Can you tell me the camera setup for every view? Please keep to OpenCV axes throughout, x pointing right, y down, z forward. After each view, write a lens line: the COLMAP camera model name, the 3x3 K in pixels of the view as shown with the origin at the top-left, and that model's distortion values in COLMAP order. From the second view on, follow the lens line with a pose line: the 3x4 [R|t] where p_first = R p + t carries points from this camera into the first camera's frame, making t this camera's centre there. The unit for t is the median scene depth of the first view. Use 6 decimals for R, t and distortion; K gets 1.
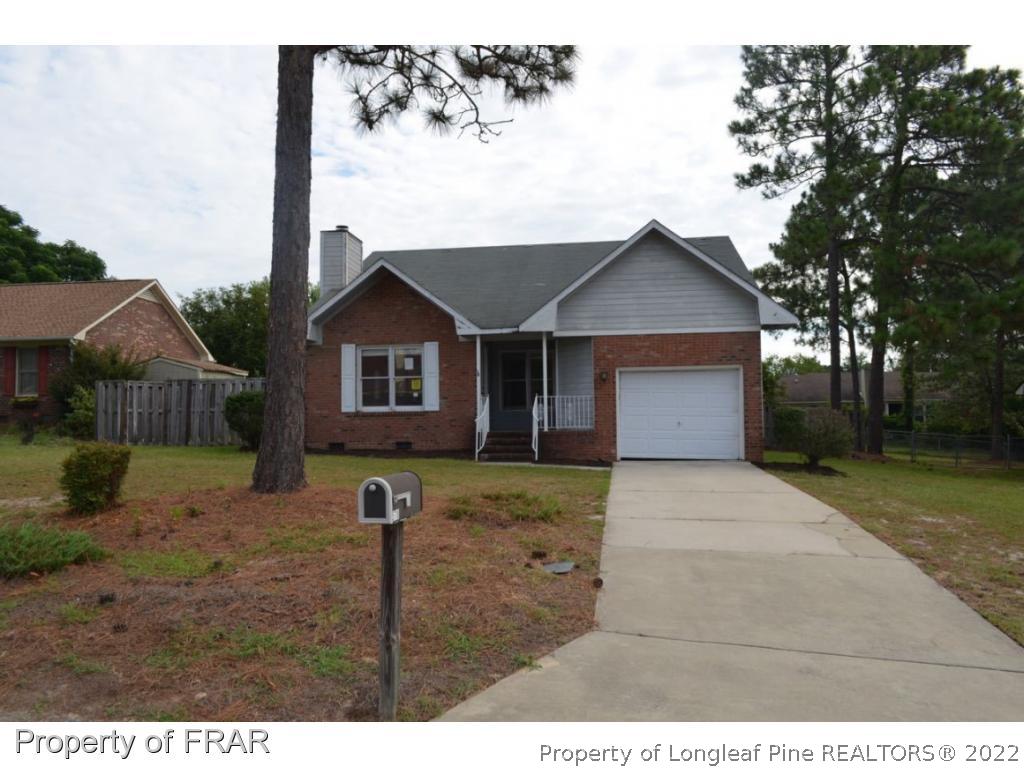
lens RADIAL K [[796.8, 0, 512.0], [0, 796.8, 384.0], [0, 0, 1]] dist [-0.007569, -0.006083]
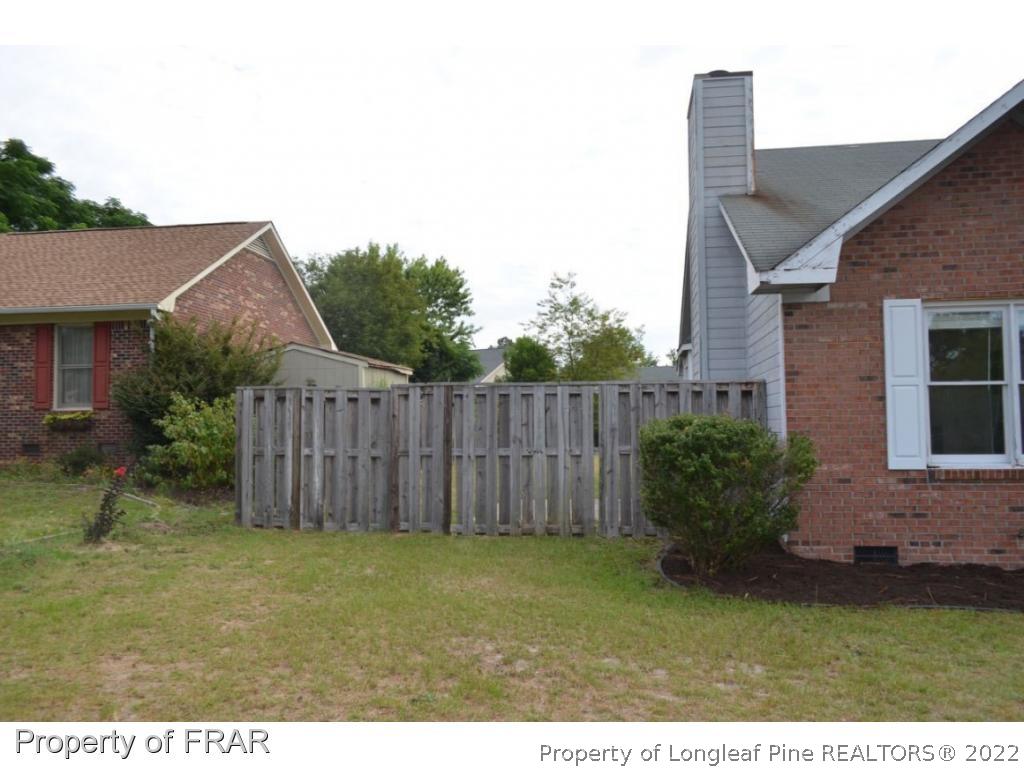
lens RADIAL K [[796.8, 0, 512.0], [0, 796.8, 384.0], [0, 0, 1]] dist [-0.007569, -0.006083]
pose [[0.999828, 0.002722, -0.018362, -0.393980], [-0.002692, 0.999995, 0.001671, -0.007364], [0.018366, -0.001621, 0.999830, 0.600425]]
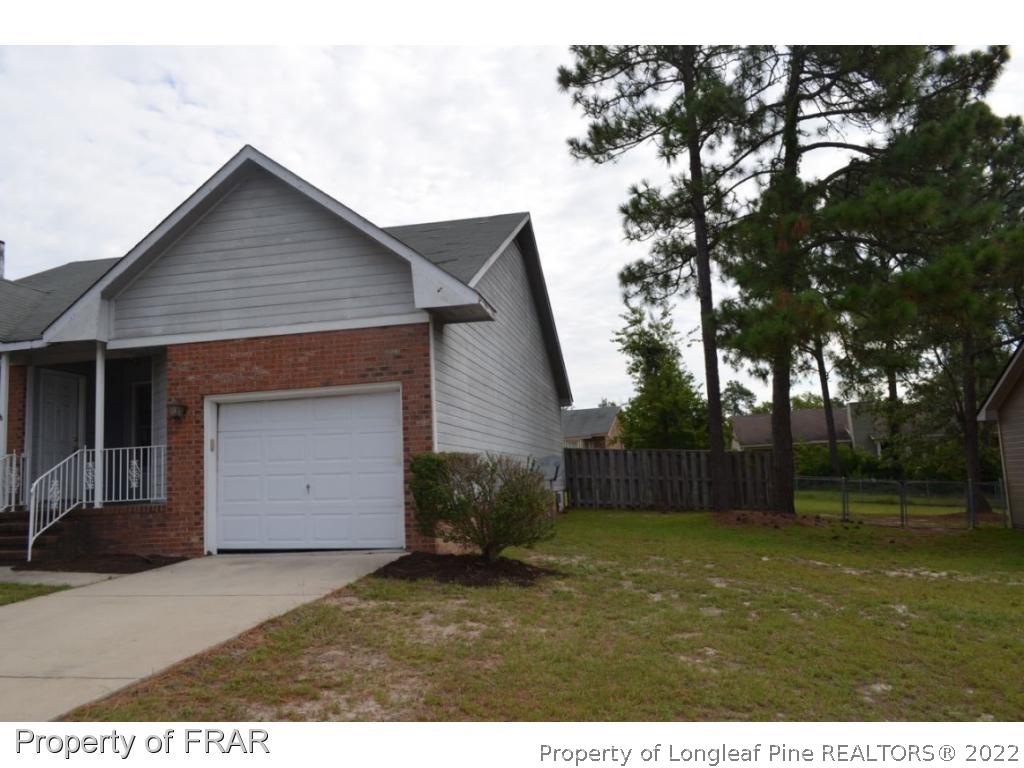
lens RADIAL K [[796.8, 0, 512.0], [0, 796.8, 384.0], [0, 0, 1]] dist [-0.007569, -0.006083]
pose [[0.998222, -0.041097, -0.043182, 0.357907], [0.038072, 0.996912, -0.068684, 0.018200], [0.045871, 0.066918, 0.996703, 0.388733]]
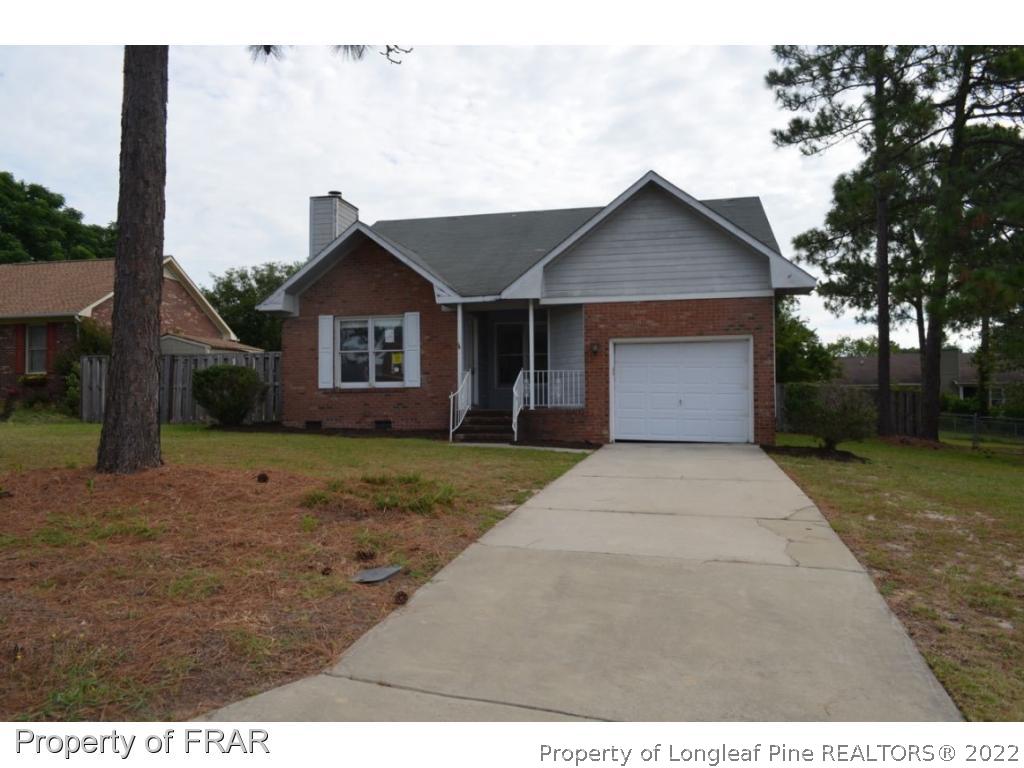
lens RADIAL K [[796.8, 0, 512.0], [0, 796.8, 384.0], [0, 0, 1]] dist [-0.007569, -0.006083]
pose [[0.996085, 0.002294, -0.088369, 0.093458], [-0.000605, 0.999817, 0.019126, 0.012173], [0.088397, -0.018998, 0.995904, 0.092379]]
